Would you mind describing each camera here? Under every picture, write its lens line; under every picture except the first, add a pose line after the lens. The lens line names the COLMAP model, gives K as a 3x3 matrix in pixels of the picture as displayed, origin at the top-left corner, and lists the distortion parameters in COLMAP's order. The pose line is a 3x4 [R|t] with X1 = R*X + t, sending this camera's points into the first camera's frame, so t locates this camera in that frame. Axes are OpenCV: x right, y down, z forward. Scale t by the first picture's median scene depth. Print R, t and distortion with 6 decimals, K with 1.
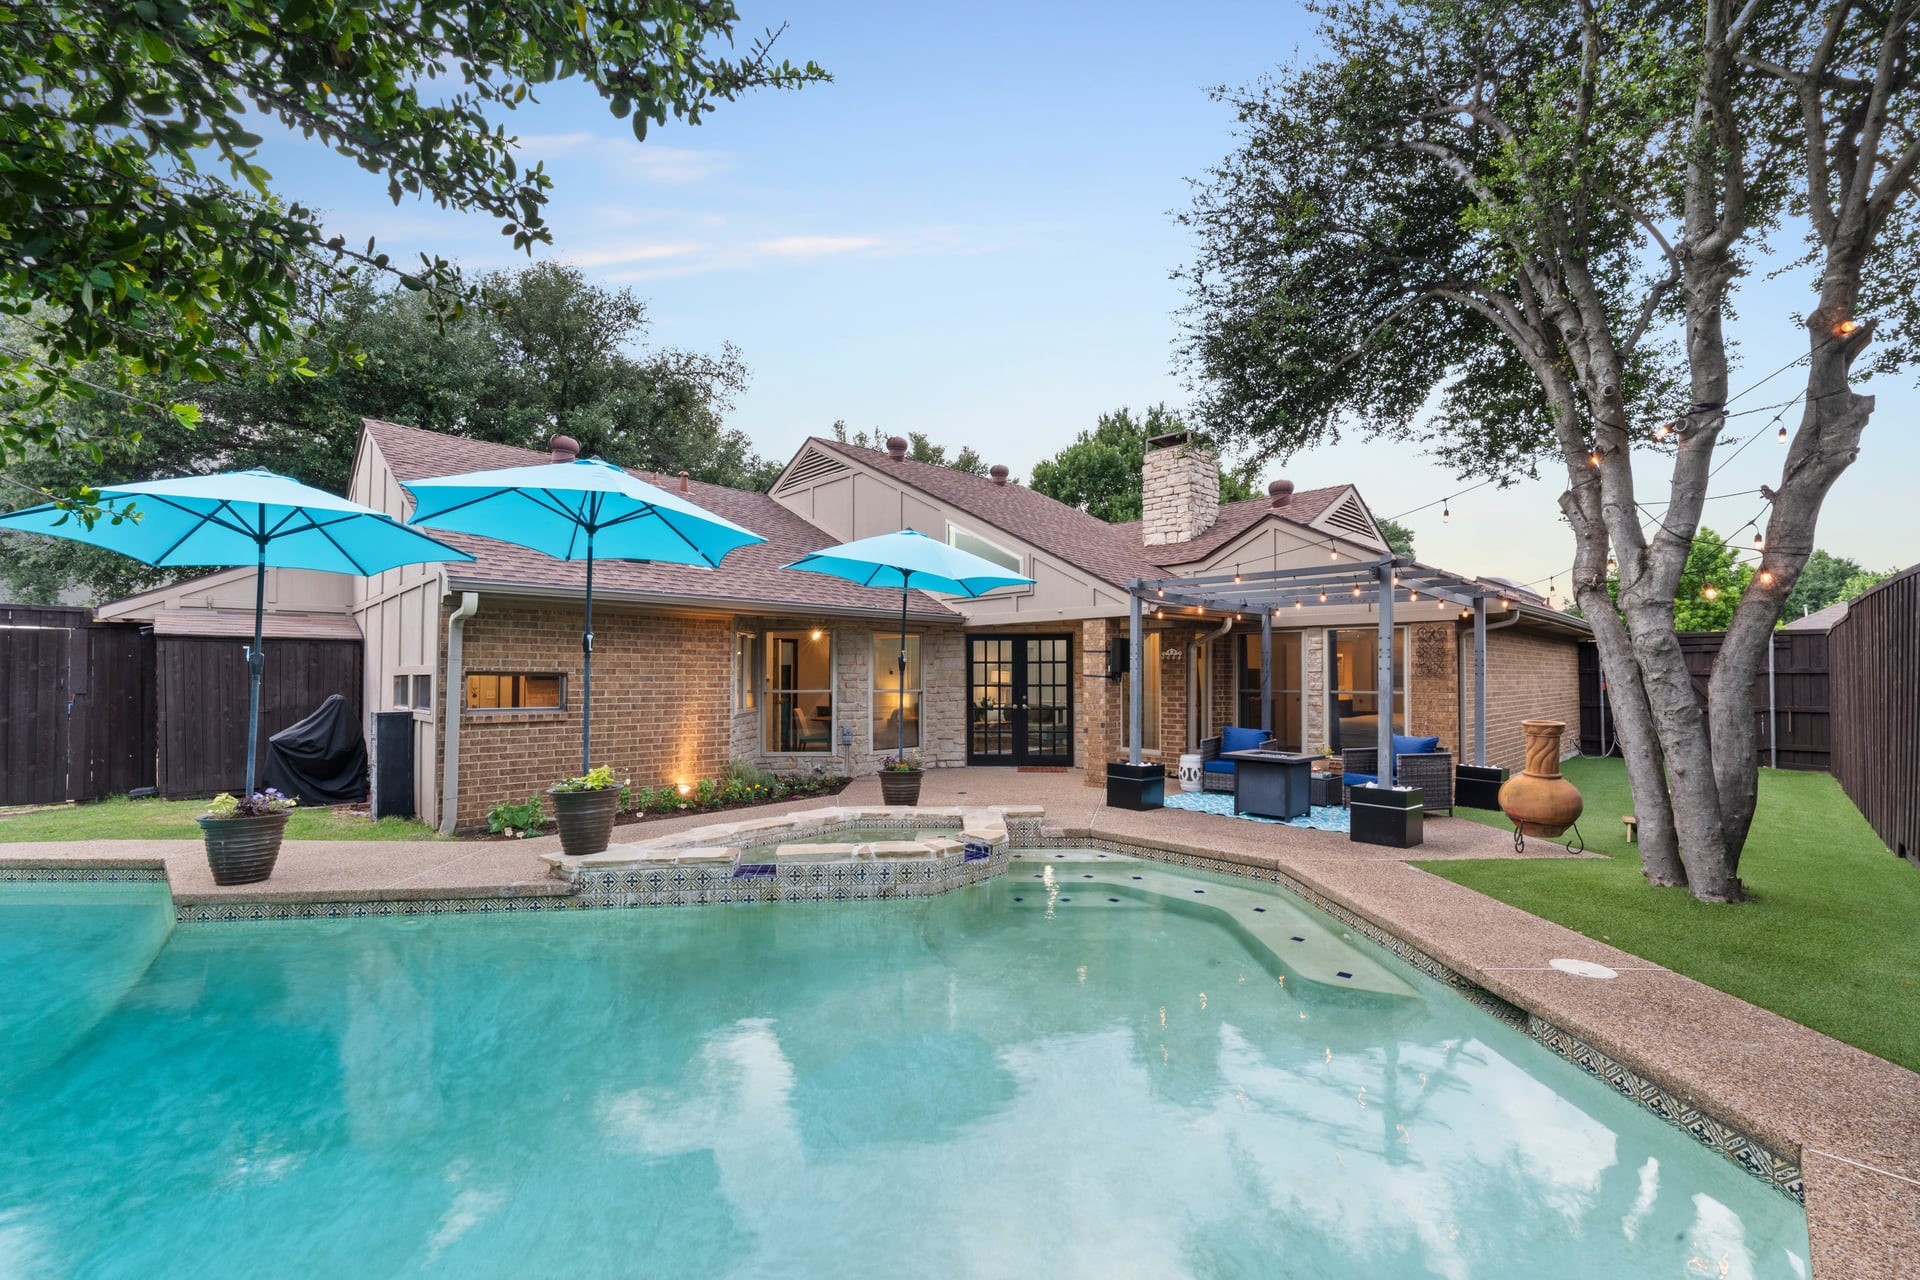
lens RADIAL K [[782.7, 0, 969.0], [0, 782.7, 658.8], [0, 0, 1]] dist [0.000565, -0.000104]
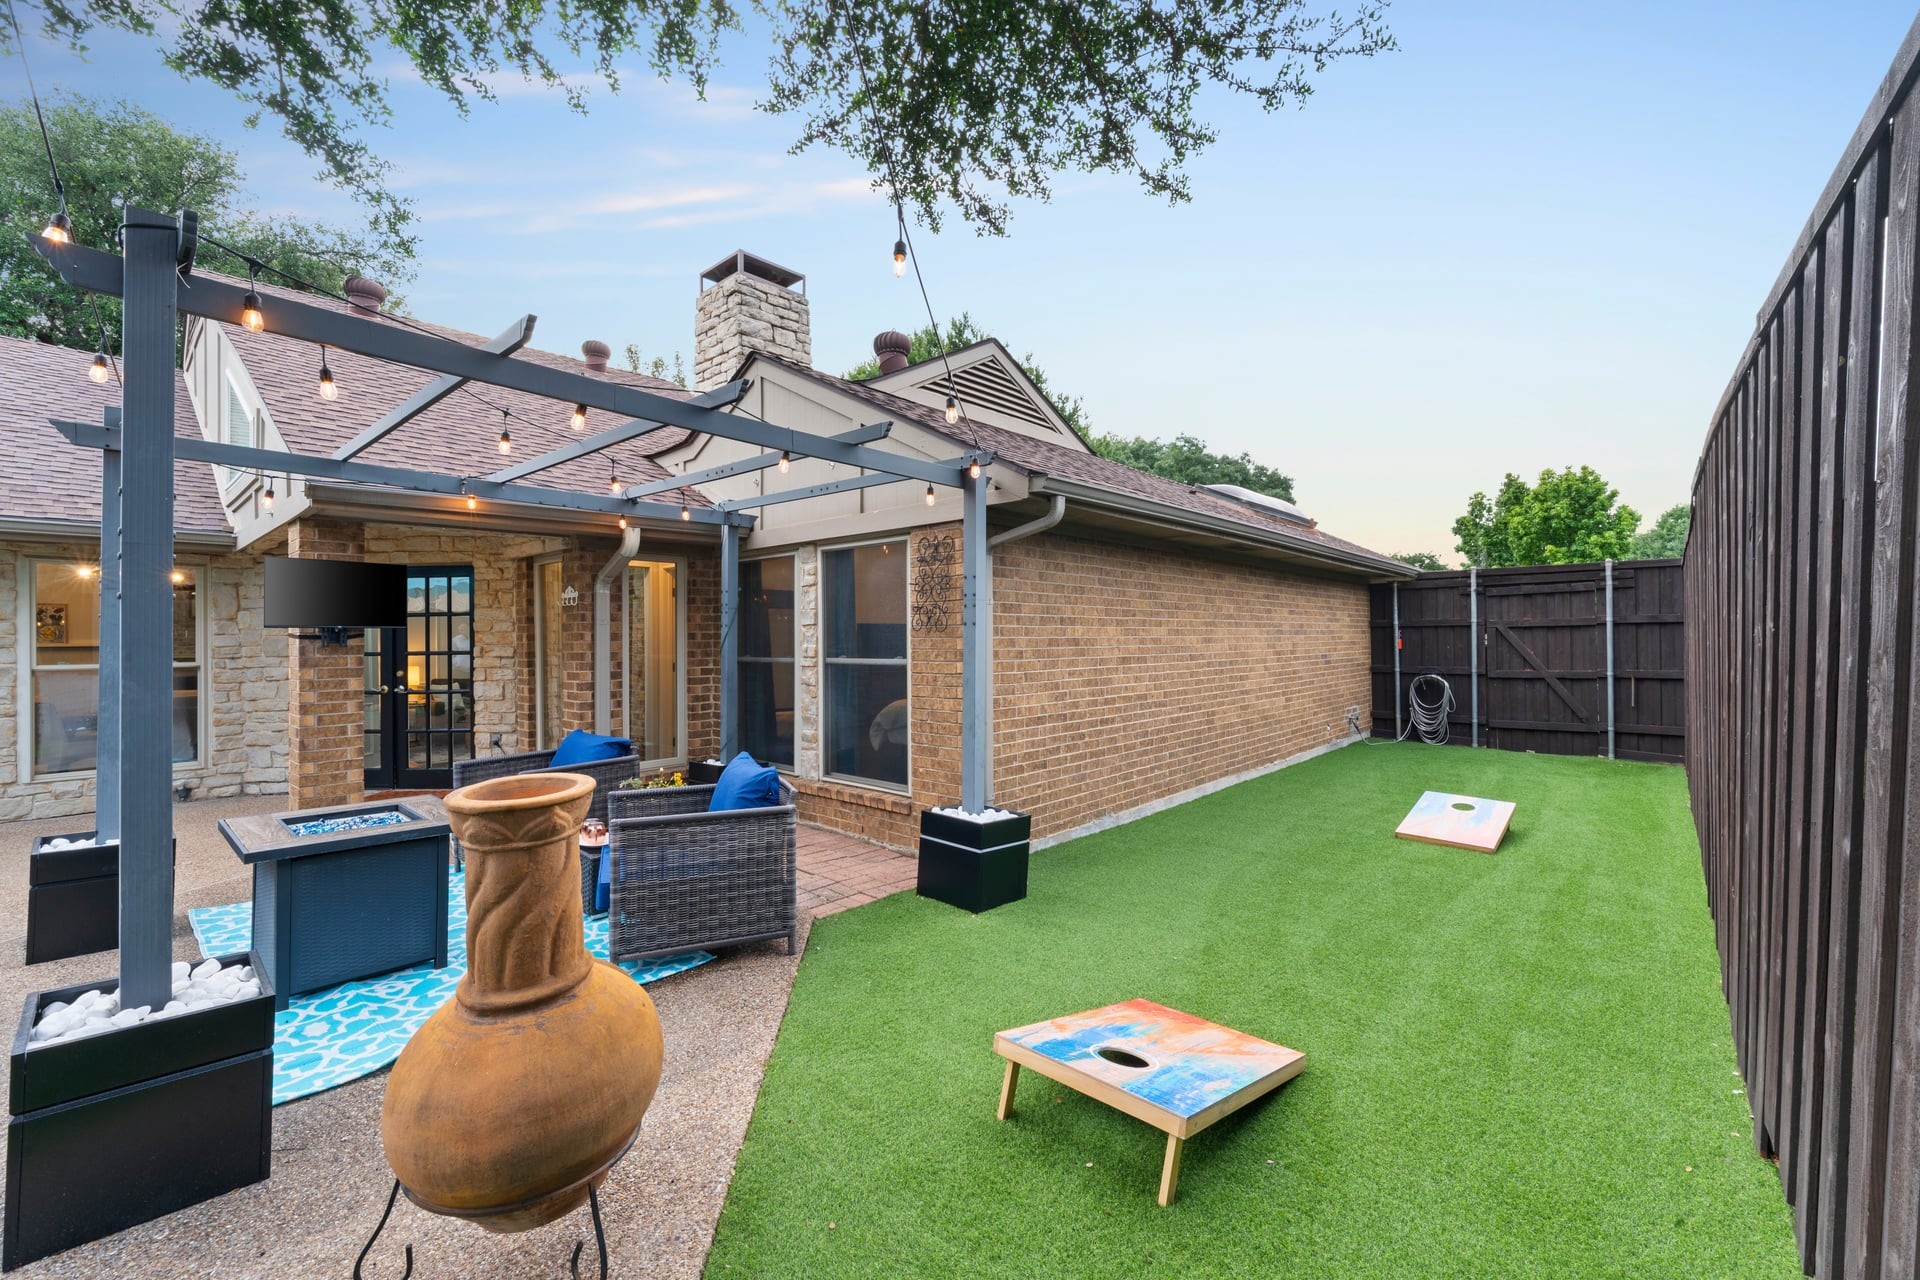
lens RADIAL K [[782.7, 0, 952.1], [0, 782.7, 636.1], [0, 0, 1]] dist [0.000565, -0.000104]
pose [[0.998406, -0.009774, 0.055583, 0.374581], [0.008753, 0.999789, 0.018589, 0.011025], [-0.055753, -0.018073, 0.998281, 0.312882]]
